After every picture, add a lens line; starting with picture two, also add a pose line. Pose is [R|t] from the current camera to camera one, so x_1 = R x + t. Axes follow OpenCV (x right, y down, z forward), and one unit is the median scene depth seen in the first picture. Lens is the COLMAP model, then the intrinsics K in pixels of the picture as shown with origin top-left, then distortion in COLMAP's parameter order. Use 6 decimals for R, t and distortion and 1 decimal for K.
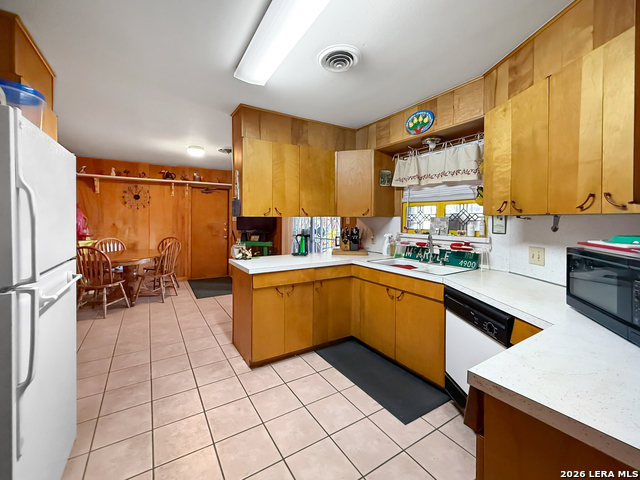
lens RADIAL K [[260.7, 0, 302.5], [0, 260.7, 219.3], [0, 0, 1]] dist [-0.001271, -0.000147]
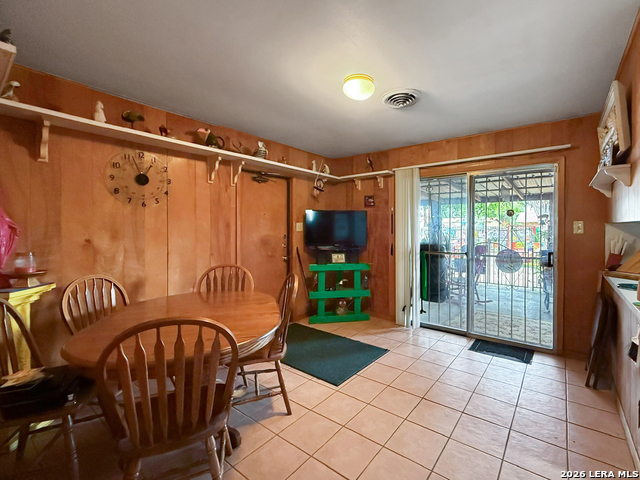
lens RADIAL K [[292.1, 0, 337.9], [0, 292.1, 228.0], [0, 0, 1]] dist [0.003884, 0.000485]
pose [[0.923206, -0.004846, 0.384276, -0.522802], [0.006812, 0.999970, -0.003755, 0.002787], [-0.384246, 0.006084, 0.923211, 0.406511]]
